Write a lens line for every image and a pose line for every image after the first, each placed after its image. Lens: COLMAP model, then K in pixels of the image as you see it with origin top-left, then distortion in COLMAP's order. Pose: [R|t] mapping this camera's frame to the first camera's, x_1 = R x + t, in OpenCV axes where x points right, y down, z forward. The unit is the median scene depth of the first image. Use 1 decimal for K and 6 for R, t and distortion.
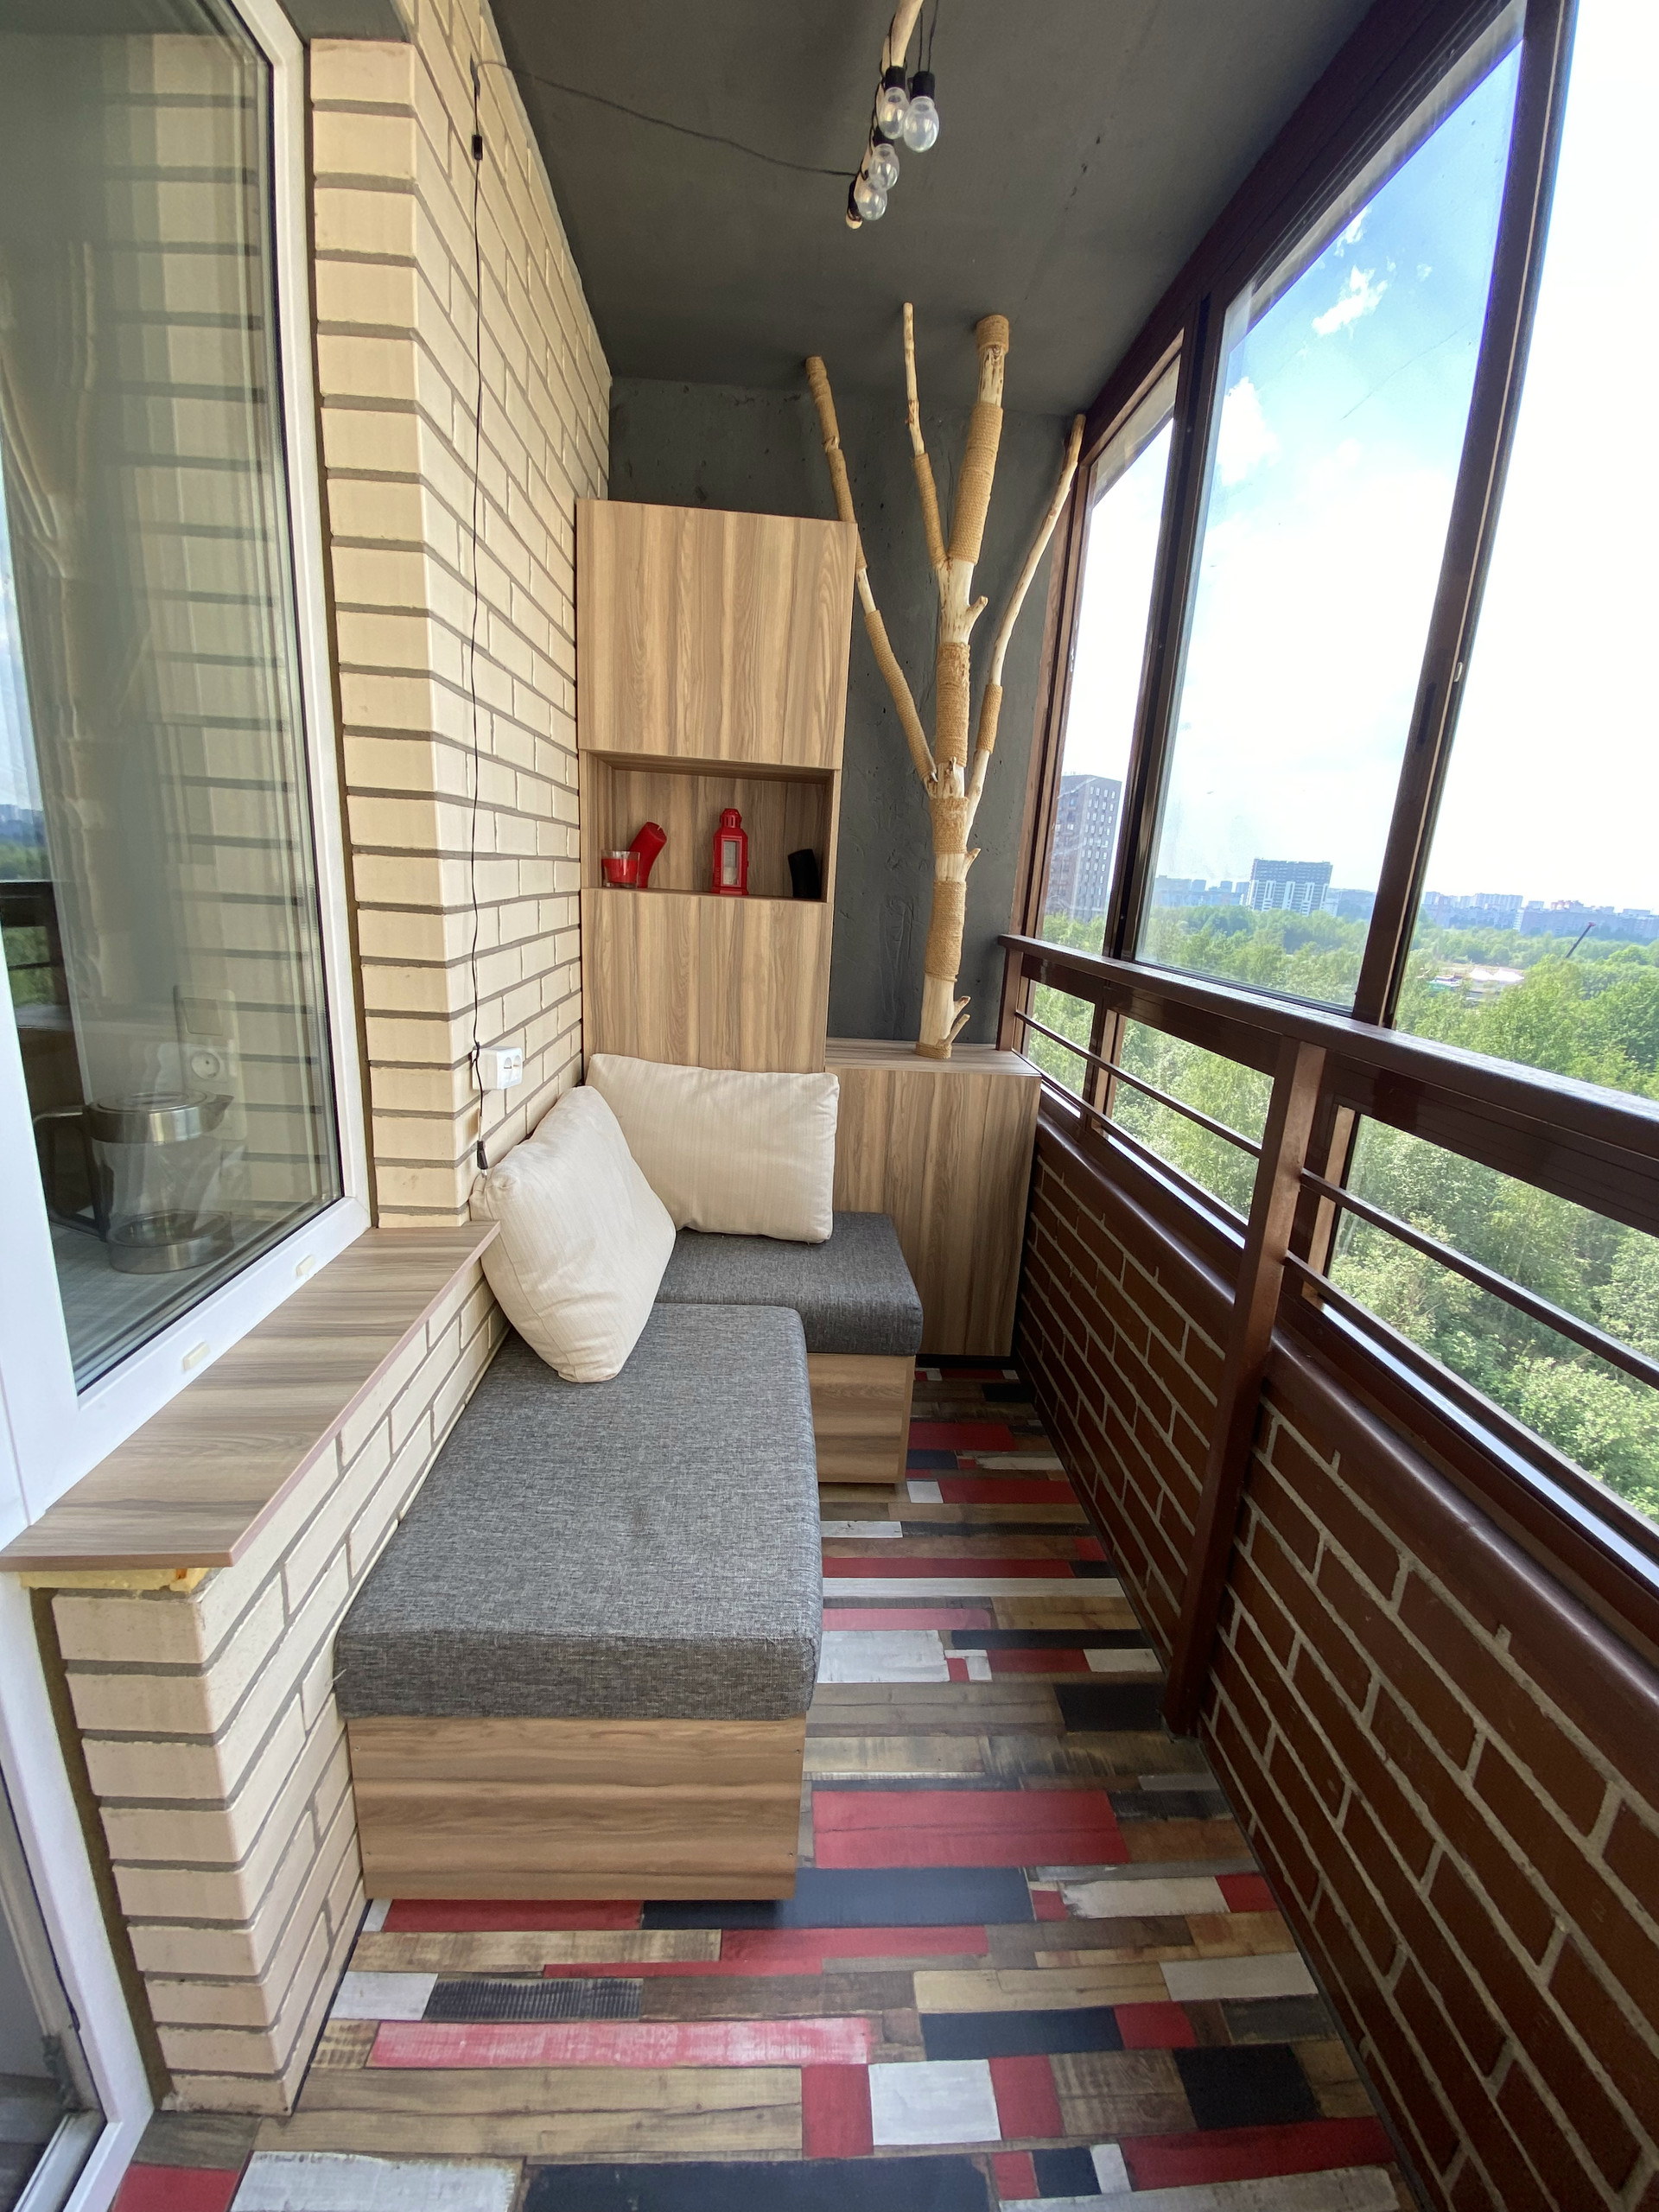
lens RADIAL K [[902.6, 0, 829.0], [0, 902.6, 1111.0], [0, 0, 1]] dist [0.038753, -0.028001]
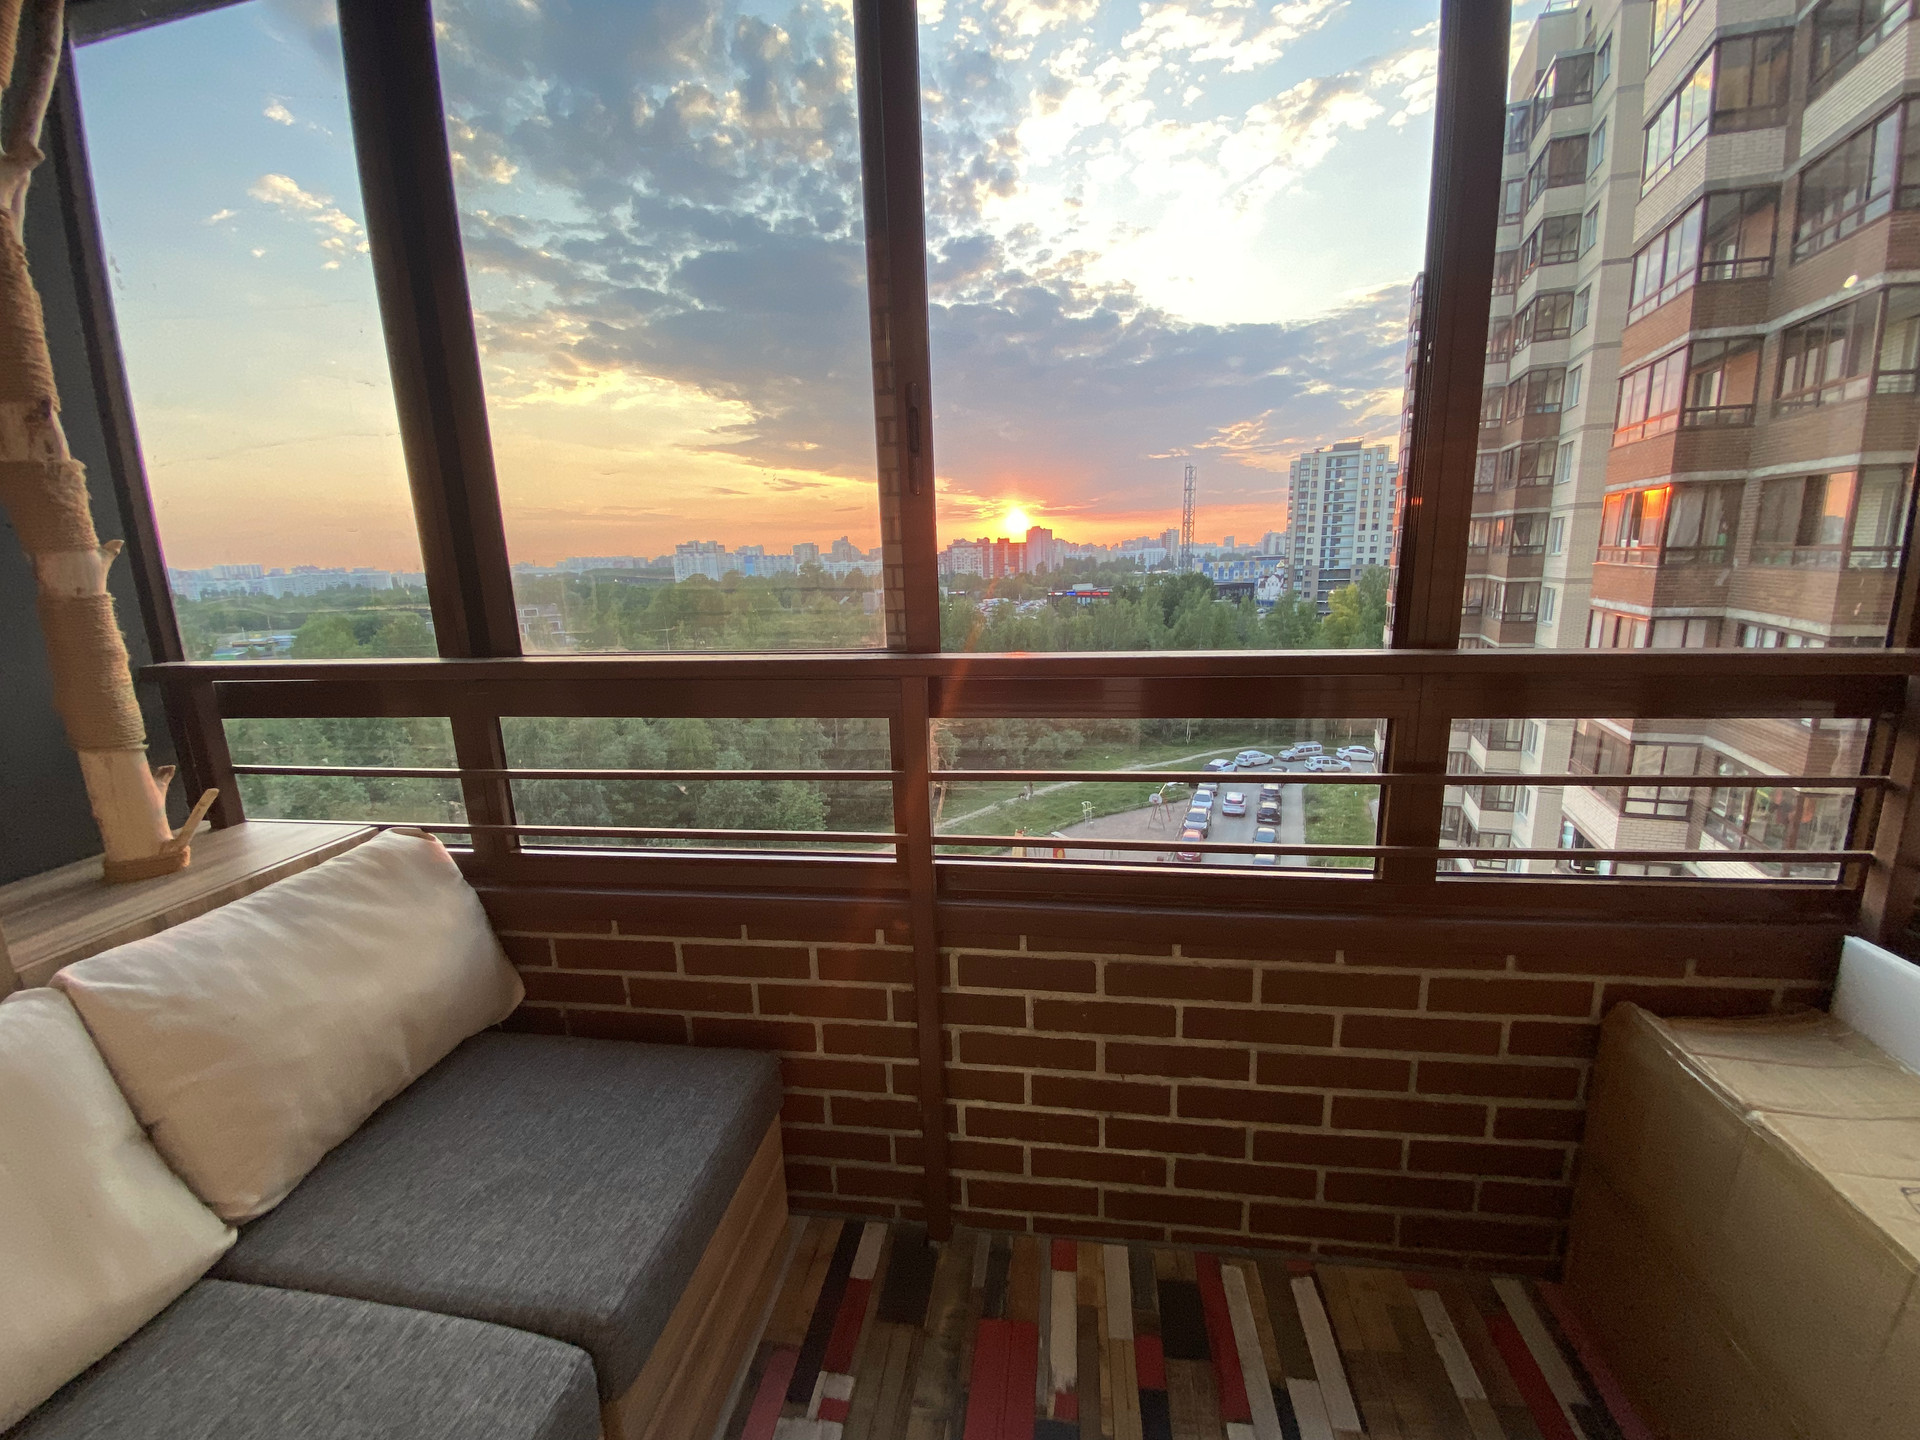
lens RADIAL K [[783.4, 0, 960.0], [0, 783.4, 720.0], [0, 0, 1]] dist [0.038753, -0.028001]
pose [[0.197615, -0.262119, 0.944586, -0.396496], [0.294222, 0.935021, 0.197911, -0.157353], [-0.935084, 0.238808, 0.261895, 0.487347]]
